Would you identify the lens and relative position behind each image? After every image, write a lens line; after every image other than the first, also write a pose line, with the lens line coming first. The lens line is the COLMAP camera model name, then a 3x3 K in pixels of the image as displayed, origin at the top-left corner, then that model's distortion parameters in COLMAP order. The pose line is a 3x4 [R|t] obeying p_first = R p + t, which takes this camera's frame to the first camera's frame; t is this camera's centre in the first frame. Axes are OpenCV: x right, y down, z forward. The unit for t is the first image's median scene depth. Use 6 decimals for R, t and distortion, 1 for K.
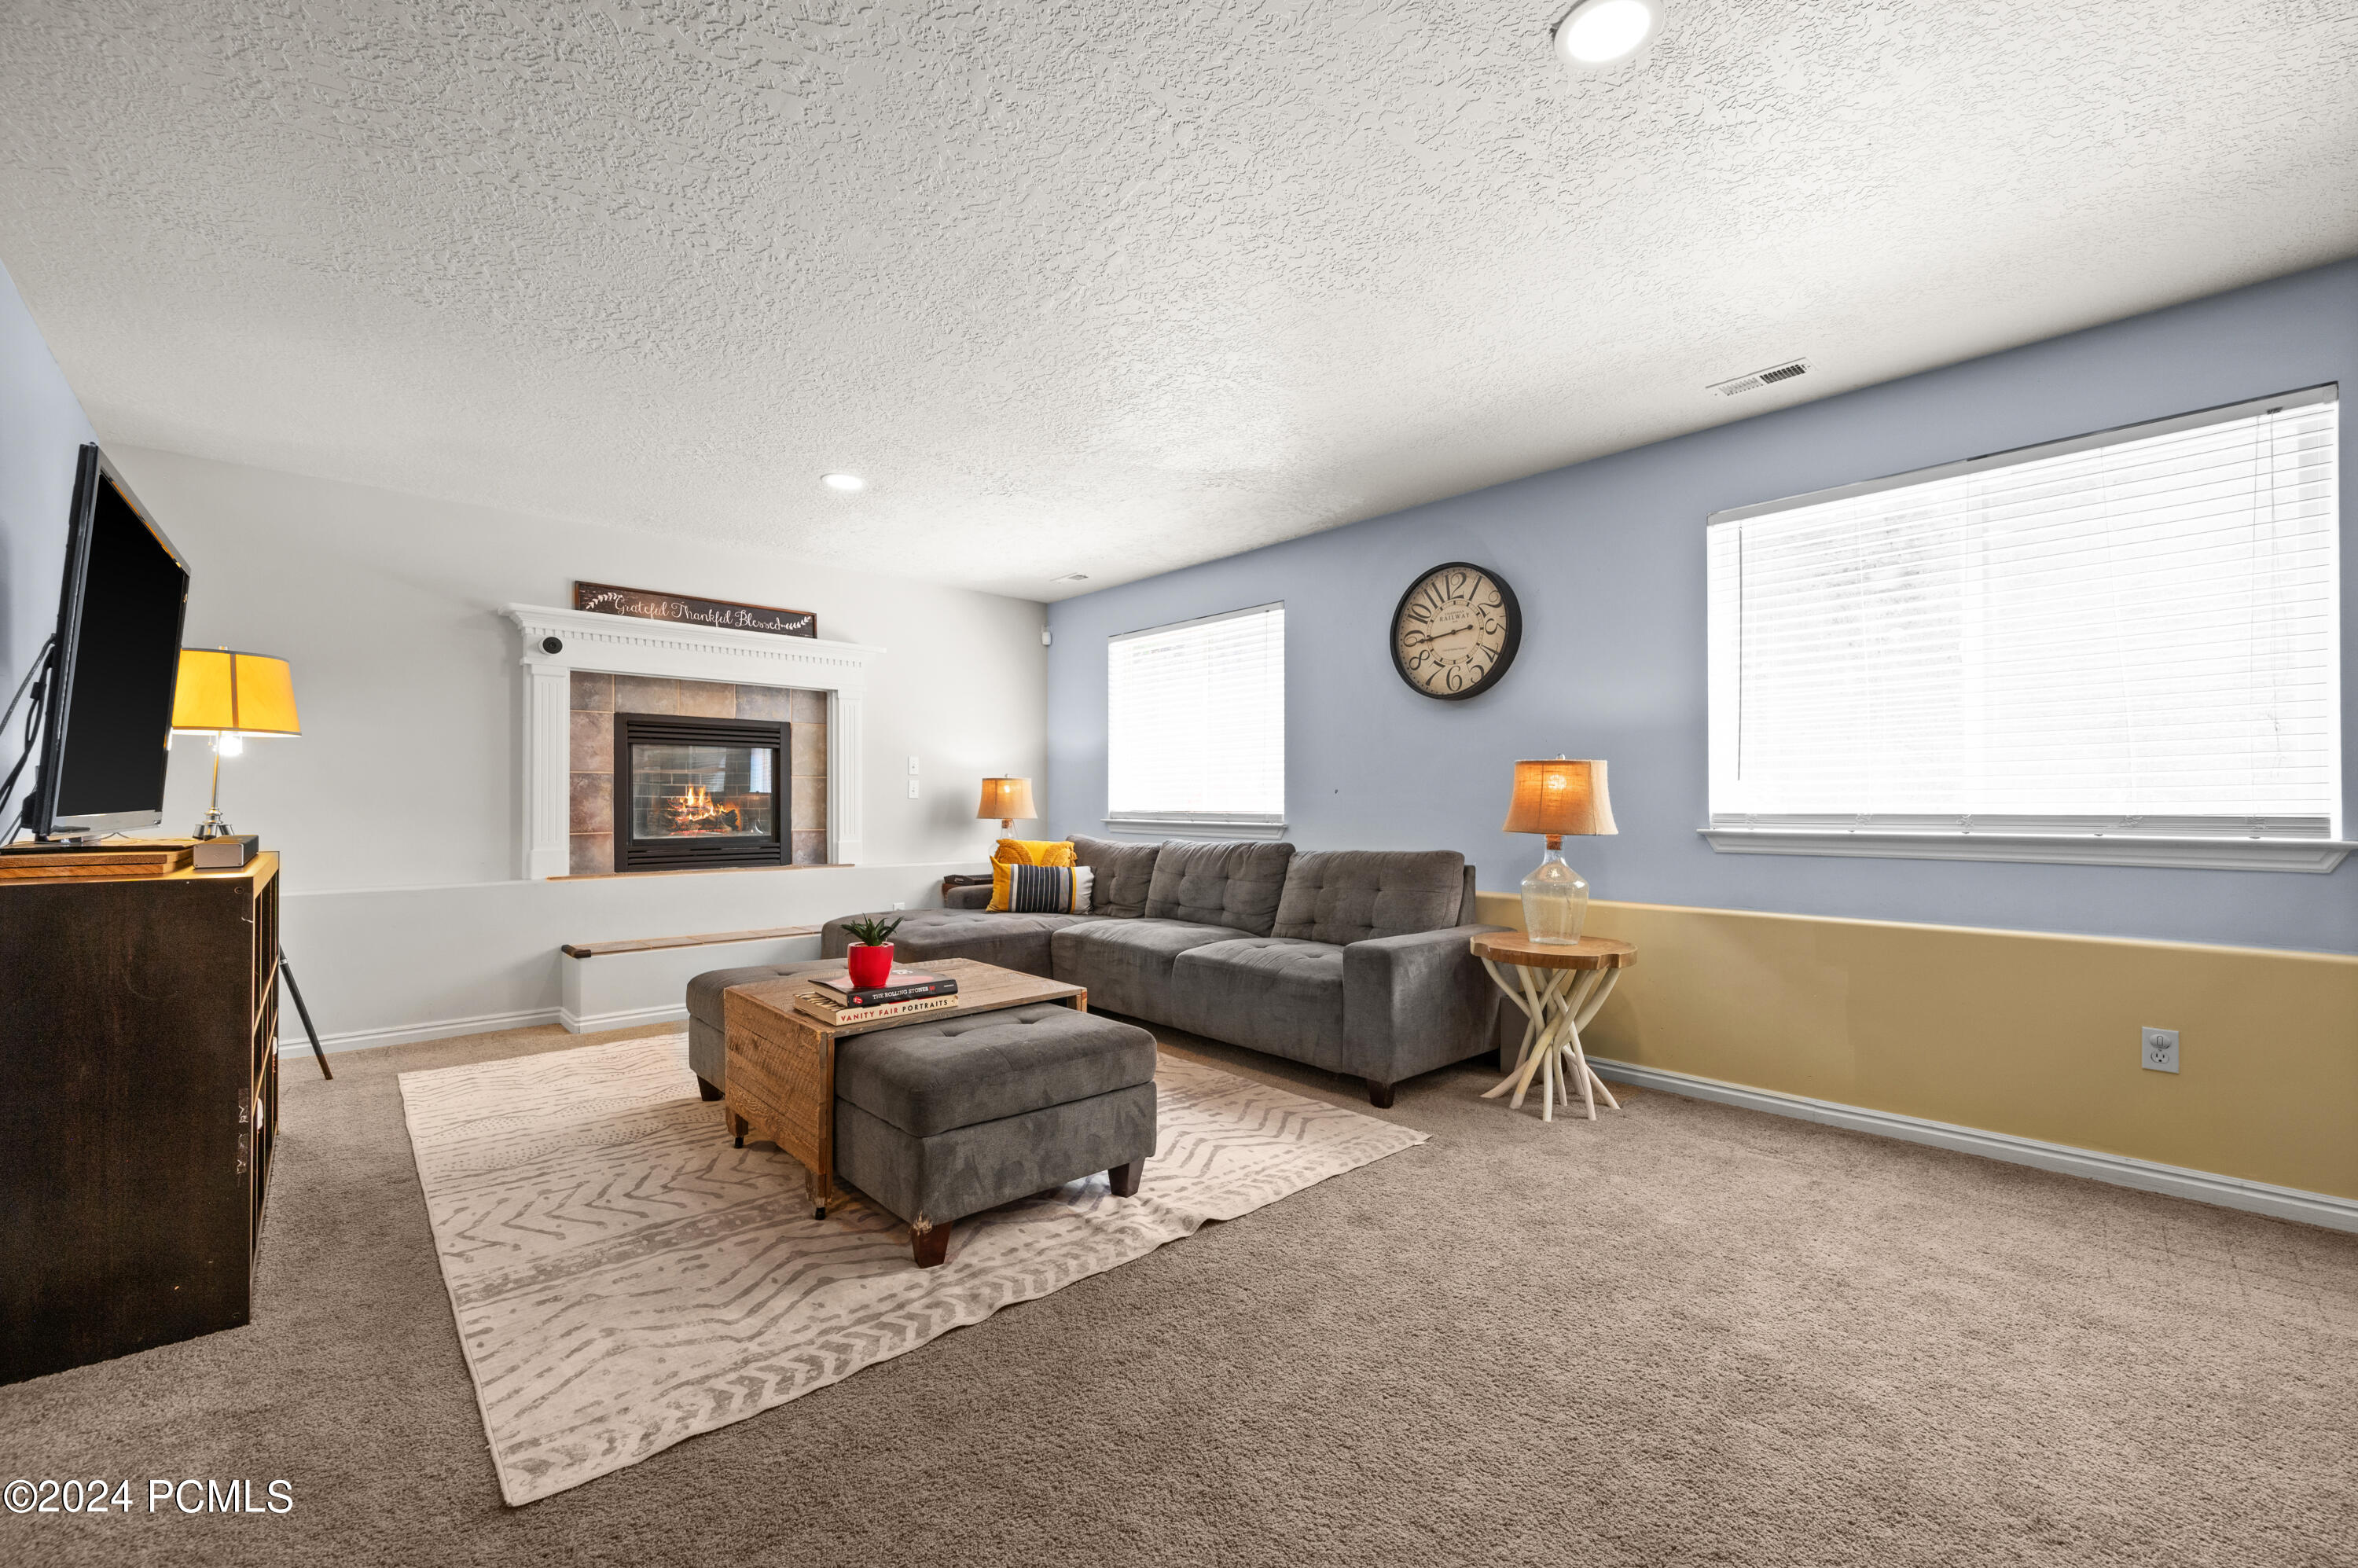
lens RADIAL K [[934.7, 0, 1174.4], [0, 934.7, 794.7], [0, 0, 1]] dist [0.004135, 0.000383]
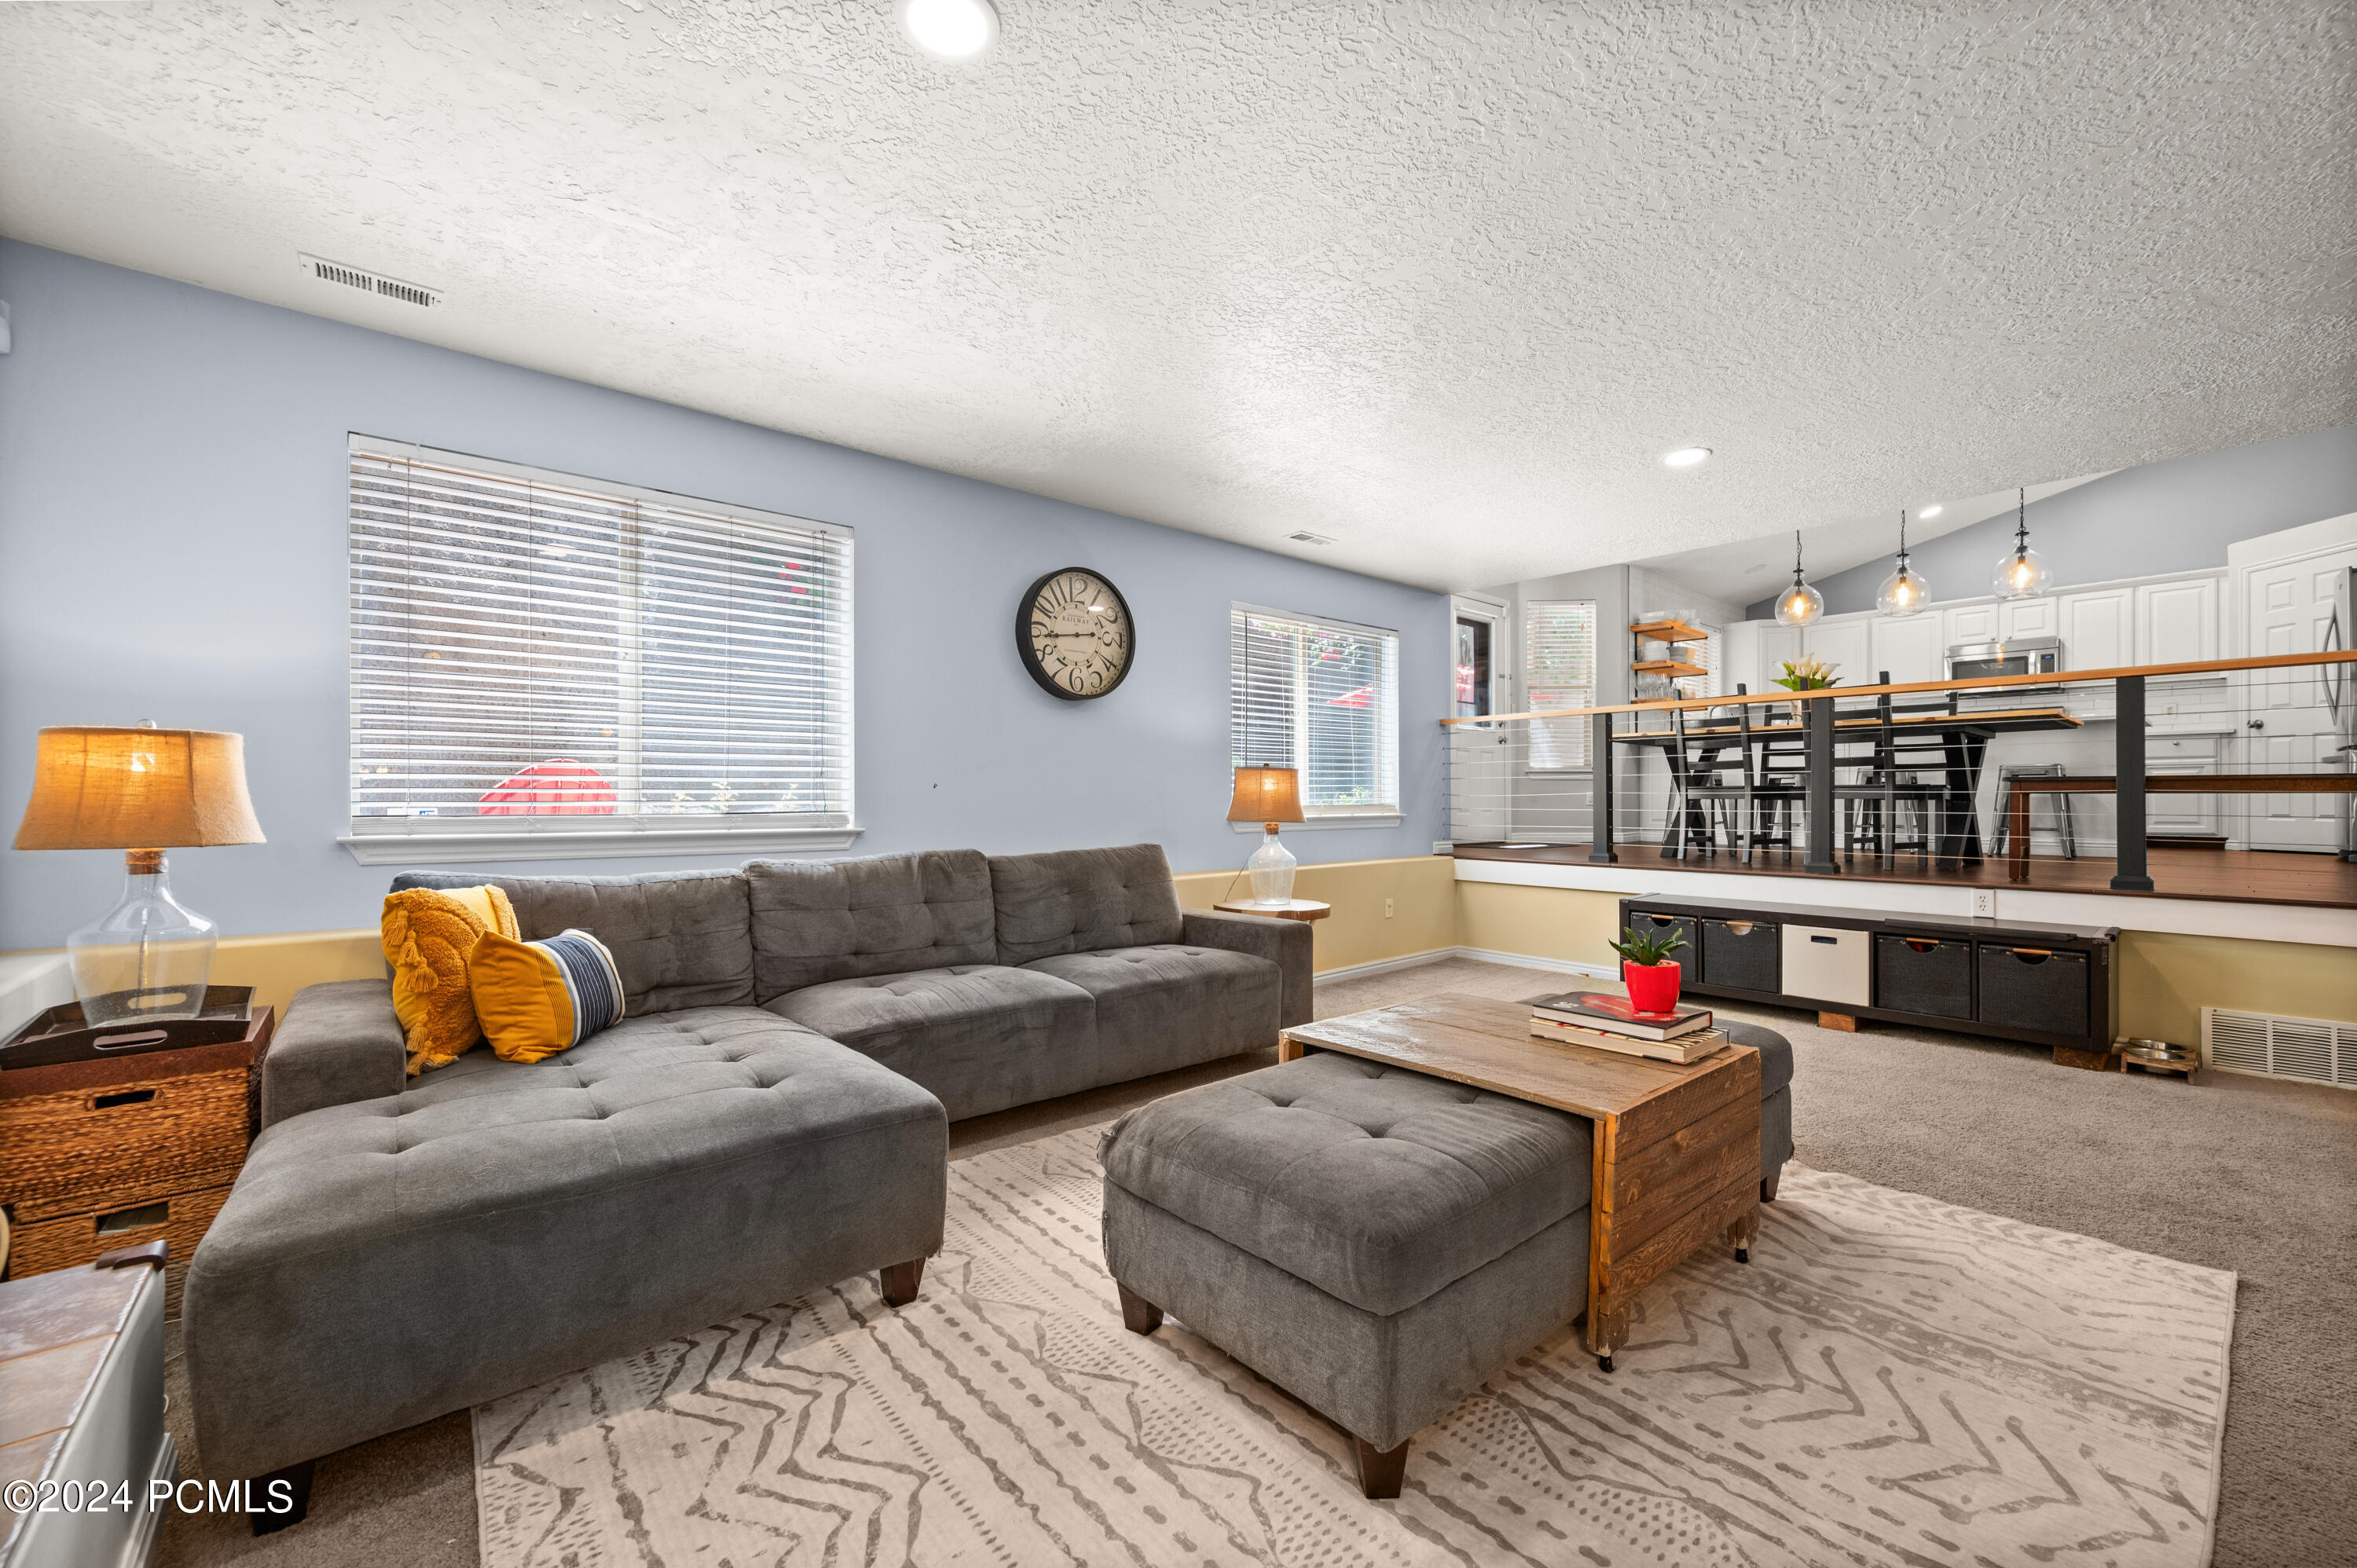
lens RADIAL K [[934.3, 0, 1177.8], [0, 934.3, 795.7], [0, 0, 1]] dist [0.004135, 0.000383]
pose [[0.036972, 0.000564, 0.999316, -1.023740], [-0.006833, 0.999977, -0.000312, 0.005506], [-0.999293, -0.006817, 0.036975, 1.188812]]
